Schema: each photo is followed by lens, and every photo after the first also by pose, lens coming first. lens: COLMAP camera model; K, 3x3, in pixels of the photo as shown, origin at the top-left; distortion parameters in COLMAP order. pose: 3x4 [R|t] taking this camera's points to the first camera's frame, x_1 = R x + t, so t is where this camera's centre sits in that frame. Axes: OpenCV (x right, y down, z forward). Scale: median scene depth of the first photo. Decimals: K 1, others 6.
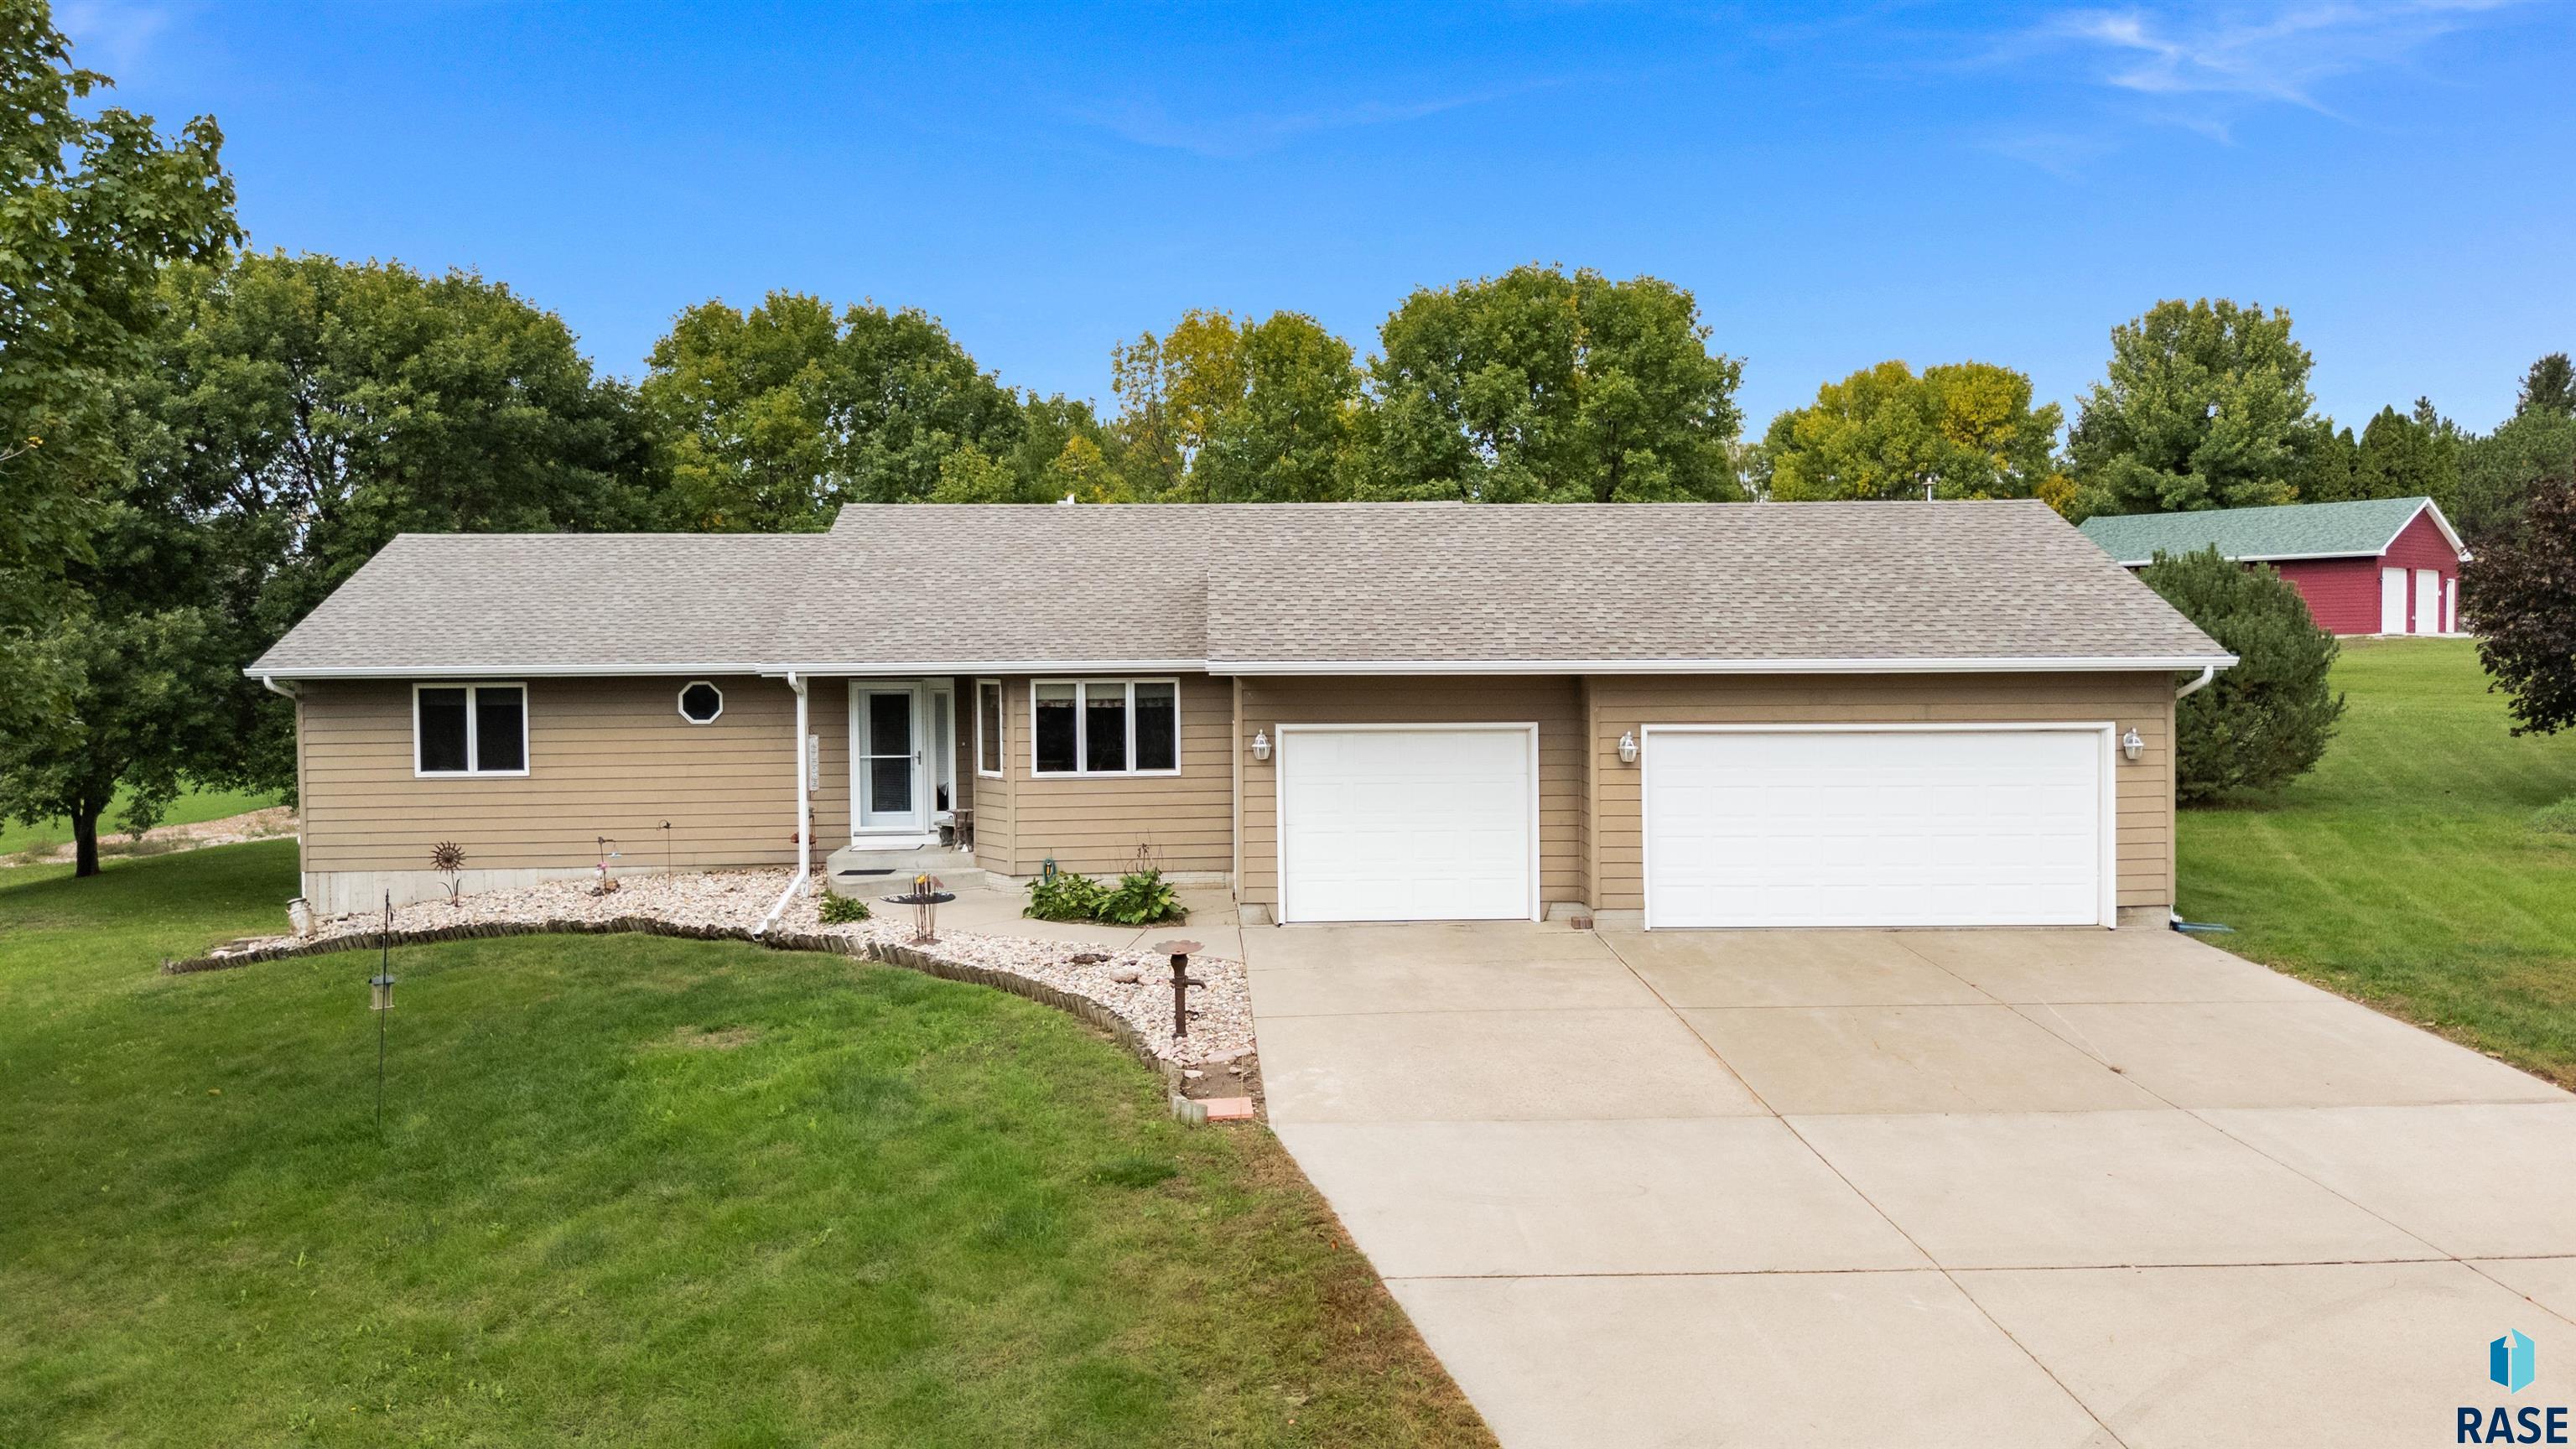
lens RADIAL K [[1884.3, 0, 1288.0], [0, 1884.3, 724.5], [0, 0, 1]] dist [0.086330, -0.094758]
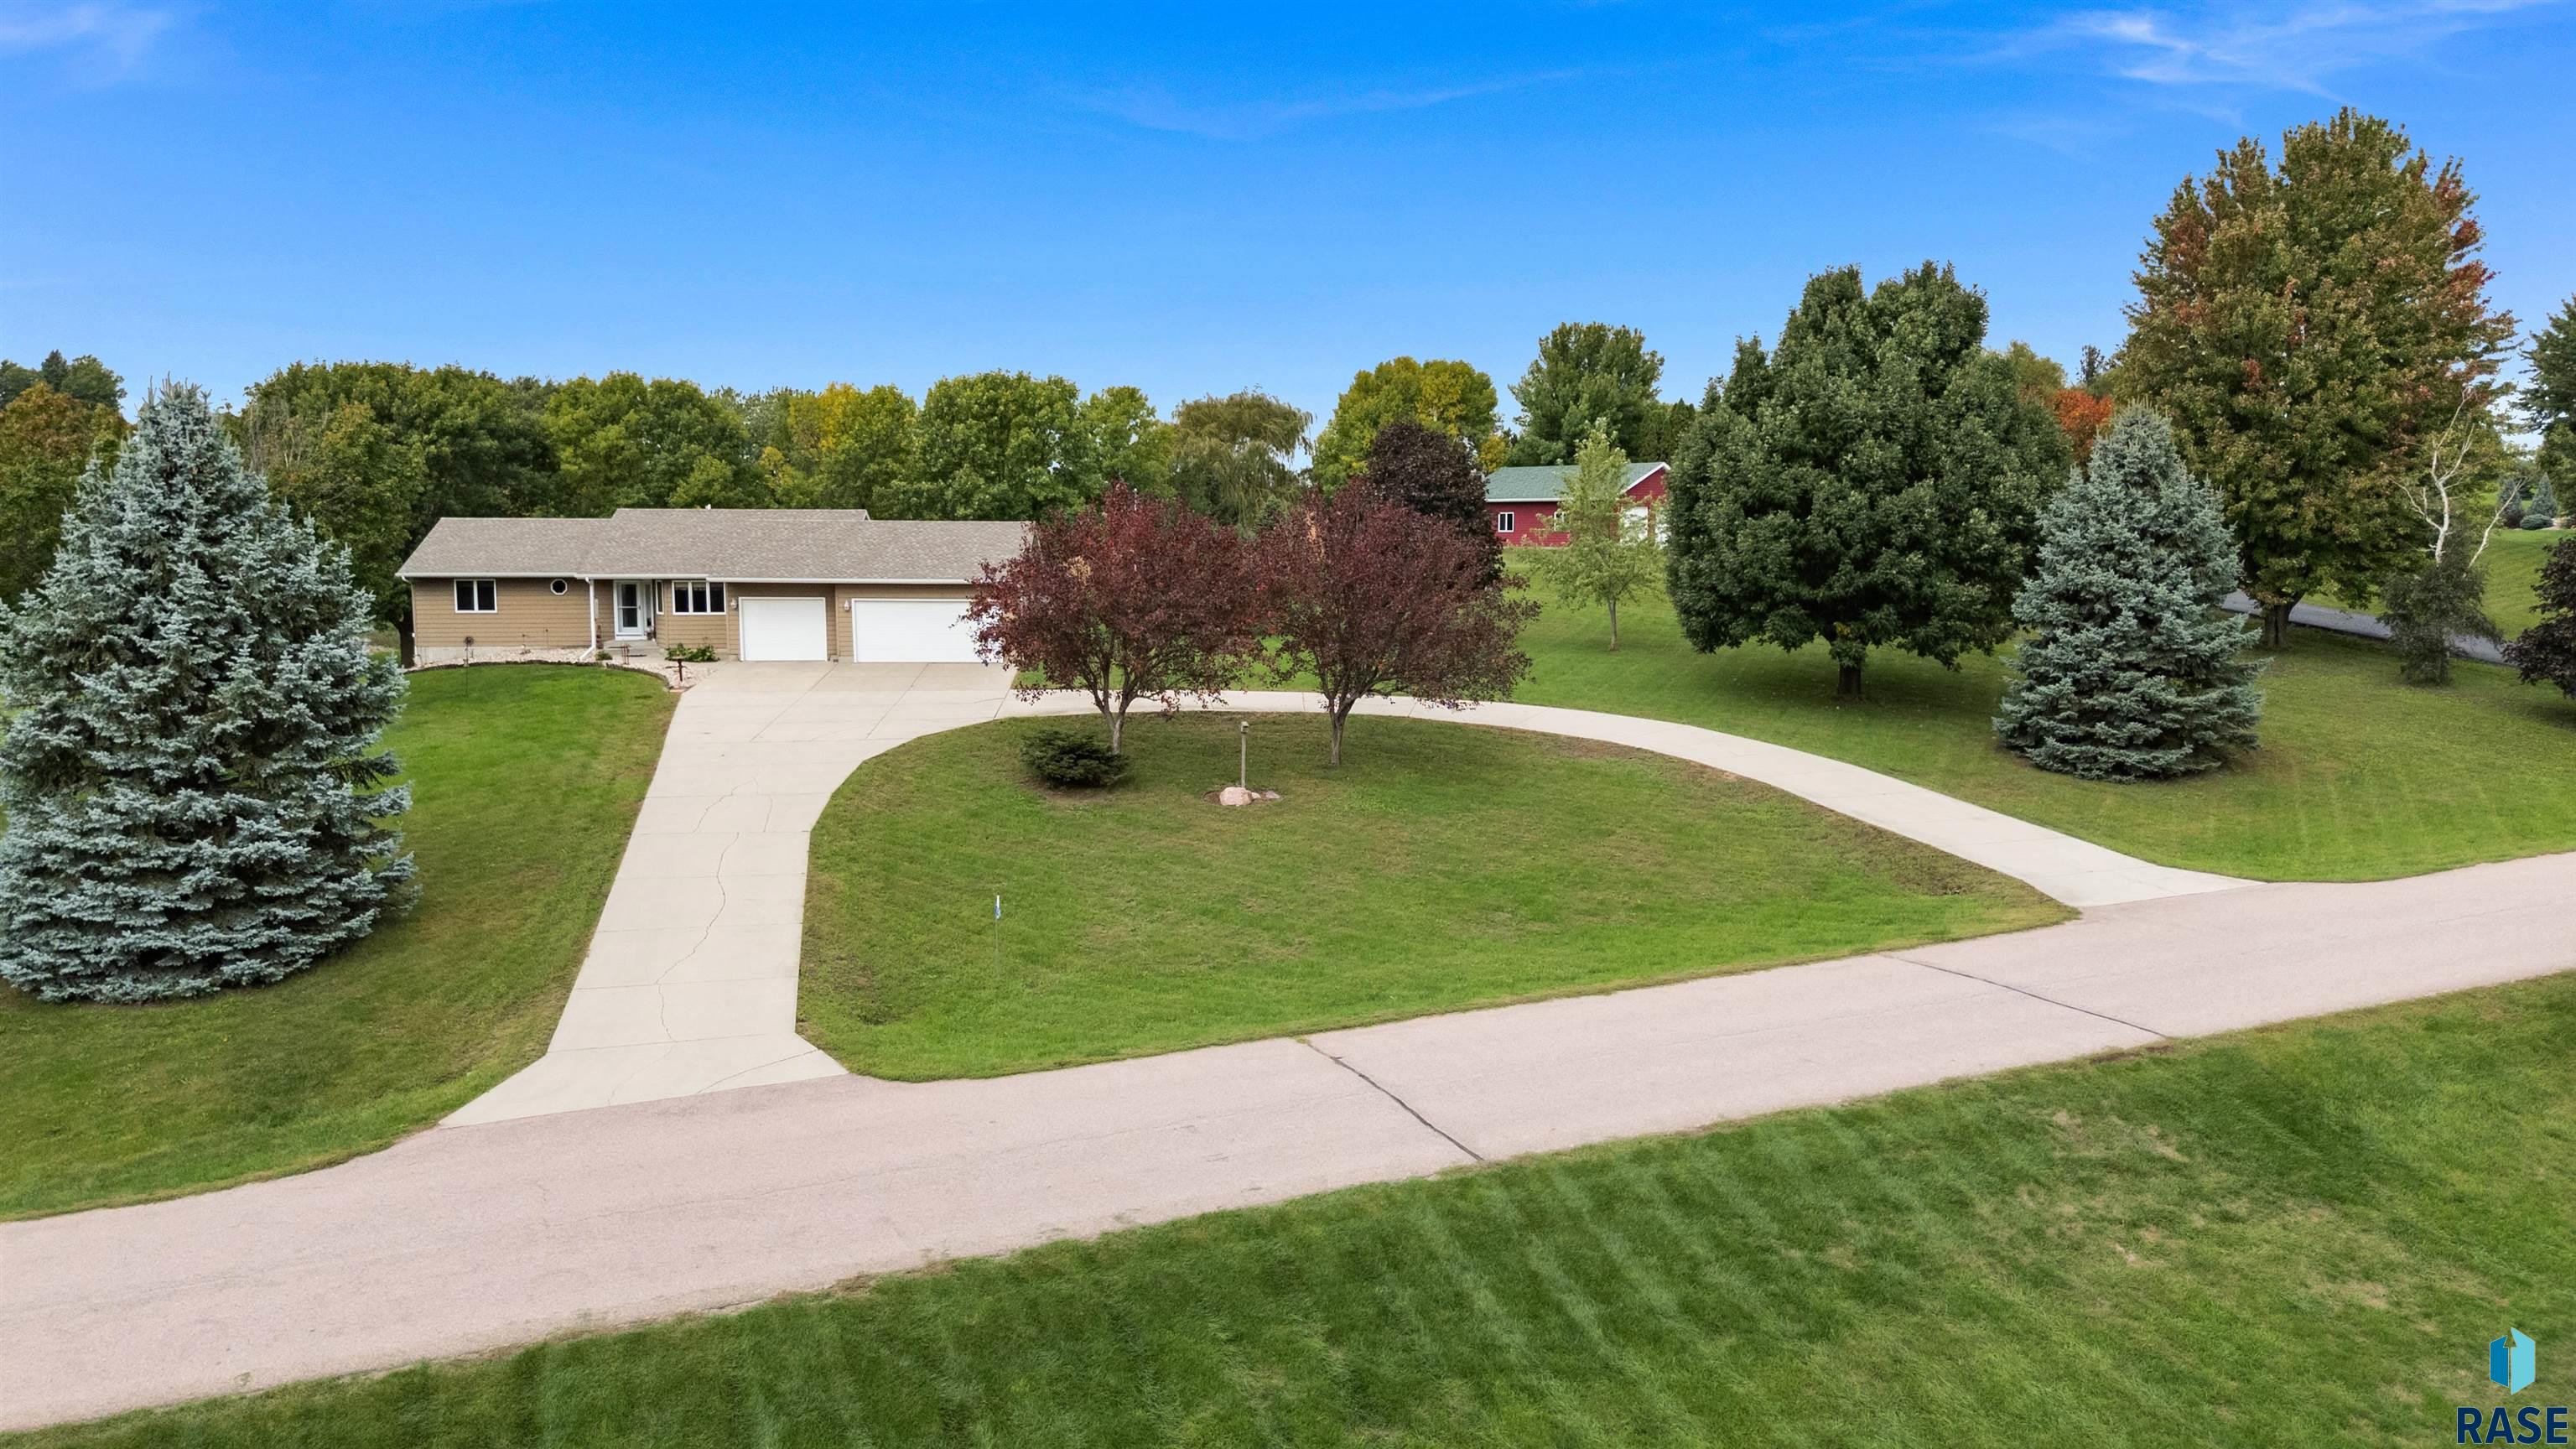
lens RADIAL K [[1884.3, 0, 1288.0], [0, 1884.3, 724.5], [0, 0, 1]] dist [0.086330, -0.094758]
pose [[0.999655, 0.007550, 0.025140, 0.677827], [-0.009258, 0.997607, 0.068518, -0.011316], [-0.024562, -0.068728, 0.997333, -1.790066]]
